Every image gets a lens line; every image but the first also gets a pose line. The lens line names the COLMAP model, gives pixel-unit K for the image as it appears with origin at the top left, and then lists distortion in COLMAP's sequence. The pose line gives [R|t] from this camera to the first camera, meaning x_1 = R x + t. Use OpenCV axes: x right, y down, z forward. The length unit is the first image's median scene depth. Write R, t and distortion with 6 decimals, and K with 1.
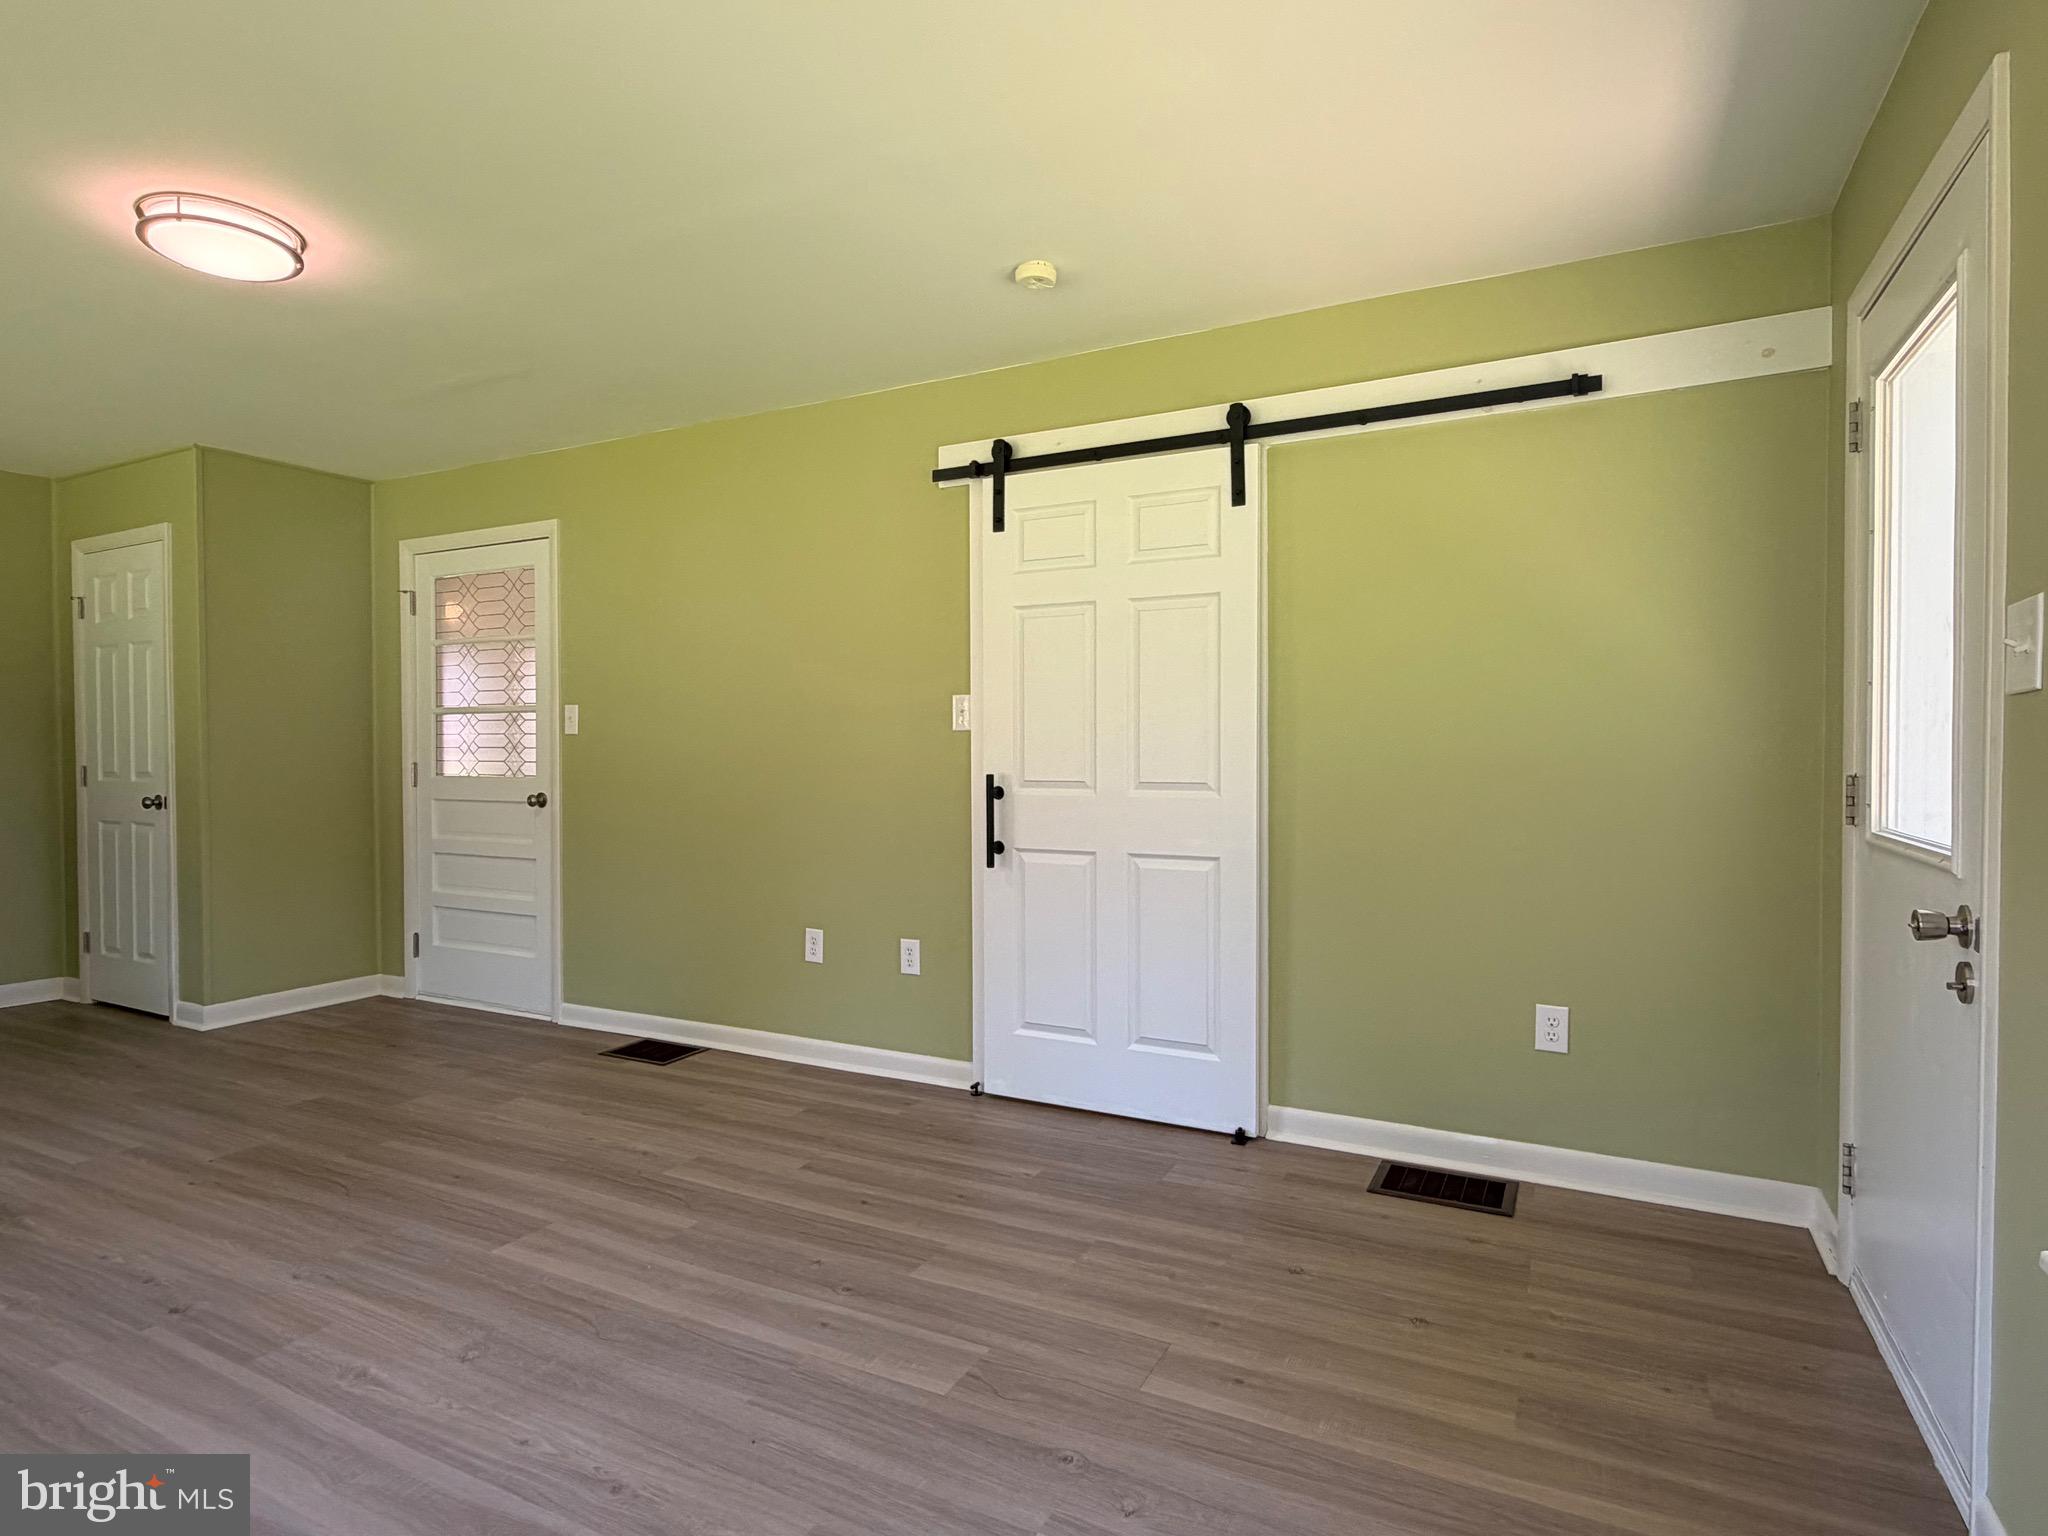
lens RADIAL K [[1099.0, 0, 1018.7], [0, 1099.0, 769.5], [0, 0, 1]] dist [0.002605, 0.000420]
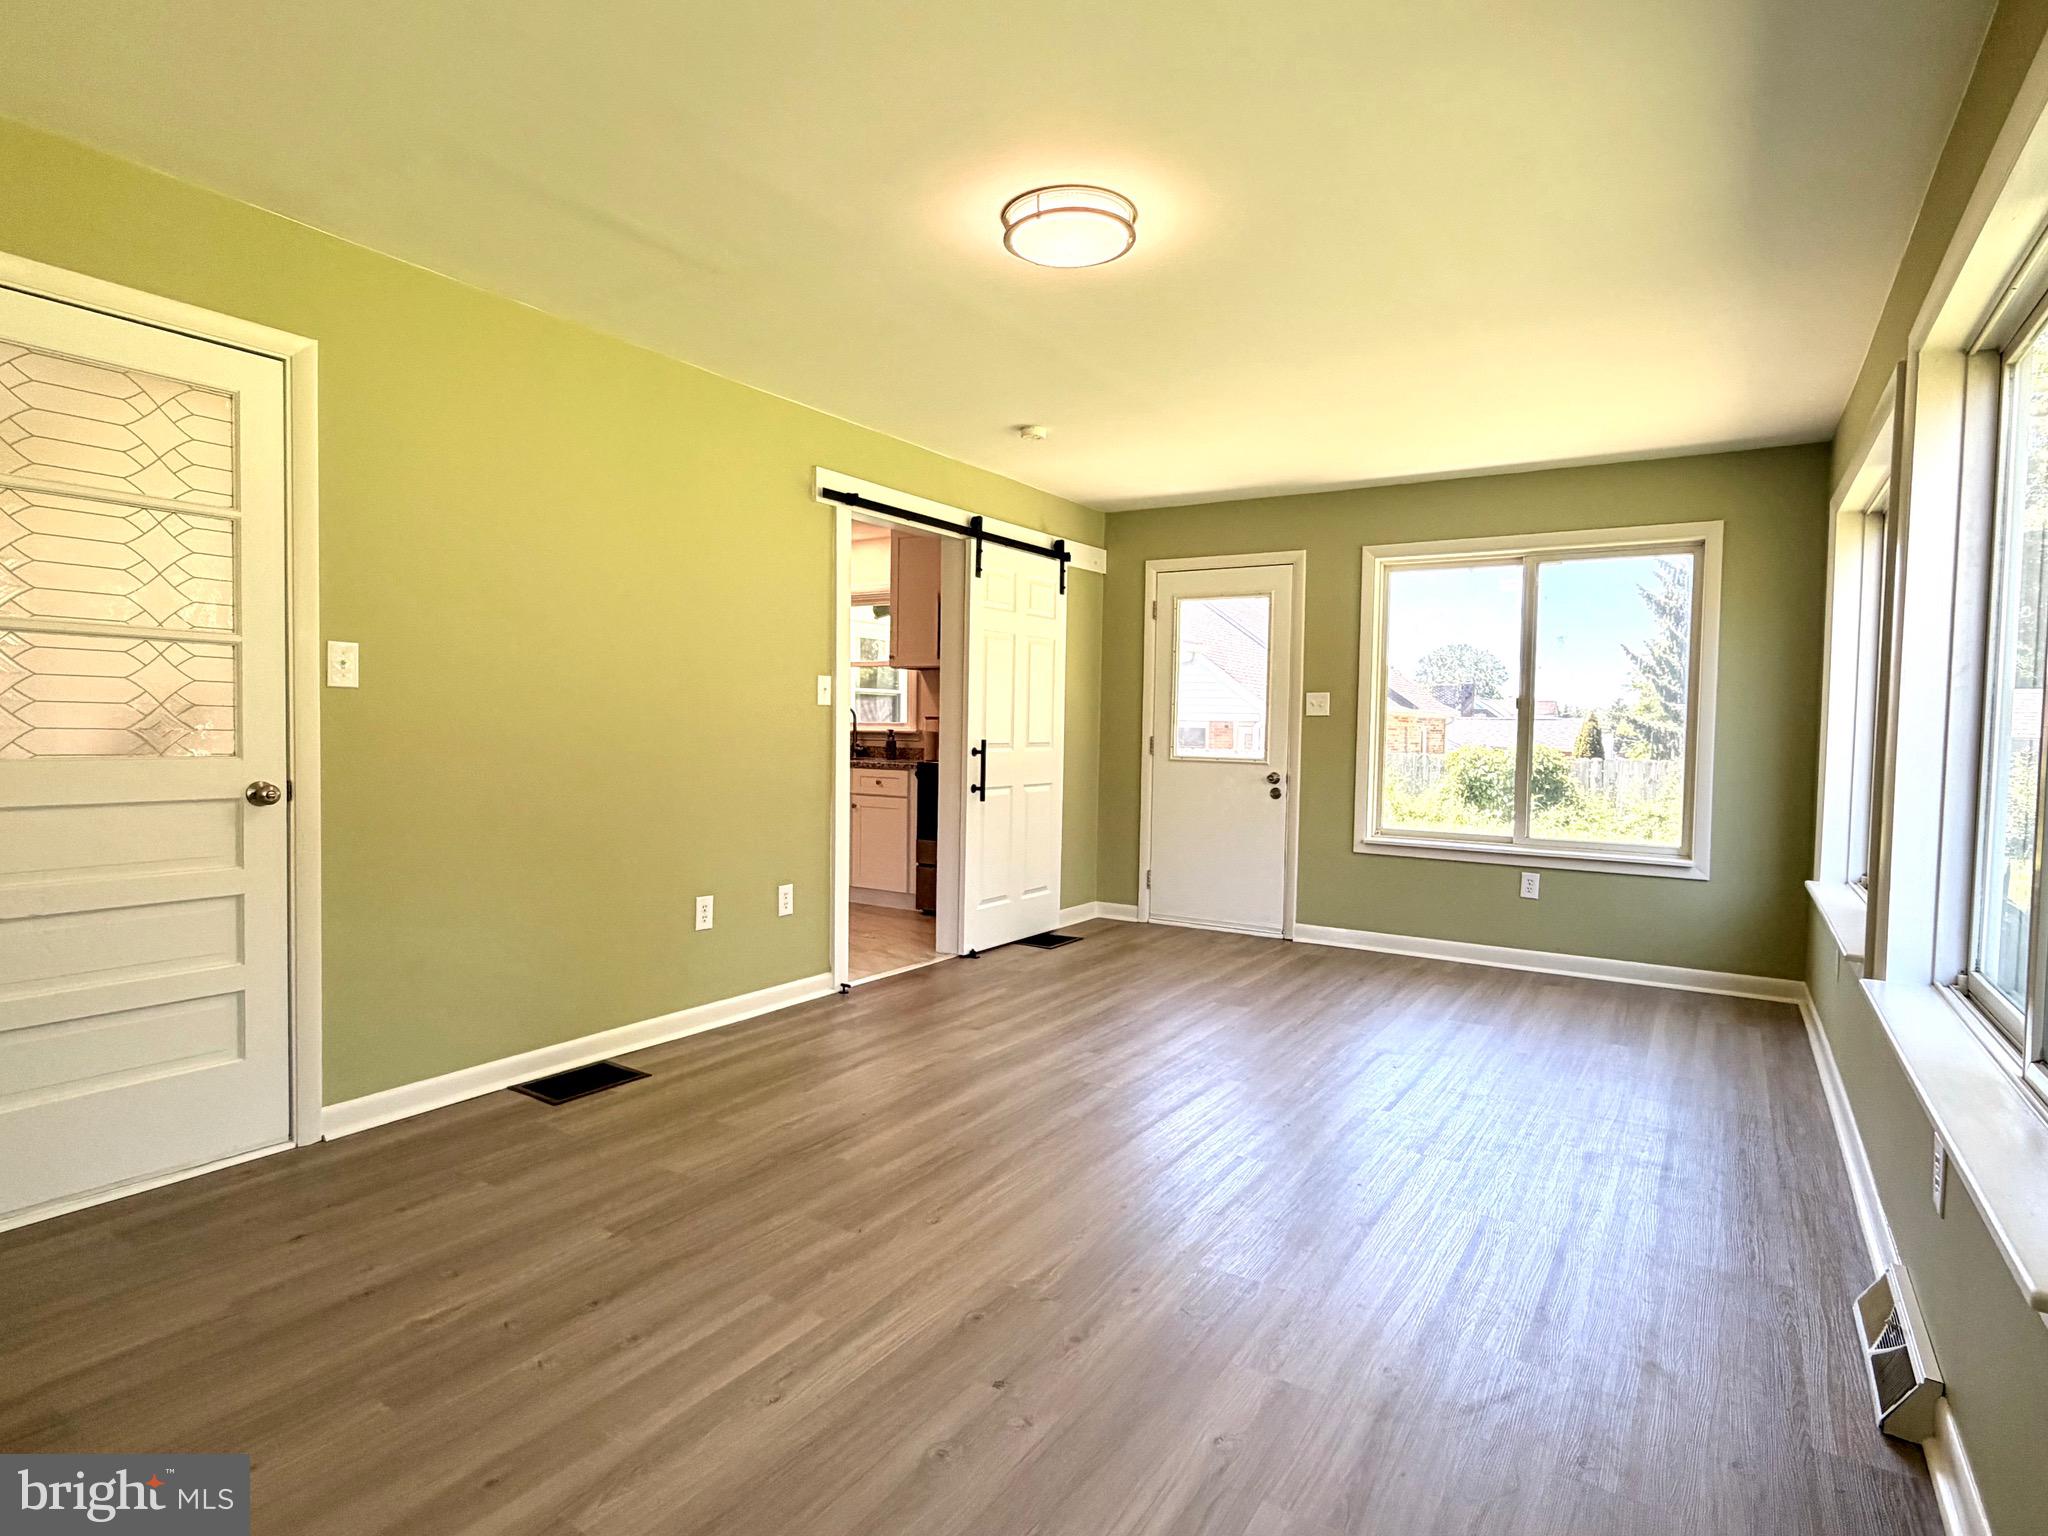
lens RADIAL K [[1099.0, 0, 1018.7], [0, 1099.0, 769.5], [0, 0, 1]] dist [0.002605, 0.000420]
pose [[0.089504, -0.040145, 0.995177, -1.449187], [-0.001589, 0.999180, 0.040450, -0.015879], [-0.995985, -0.005202, 0.089367, 0.778632]]
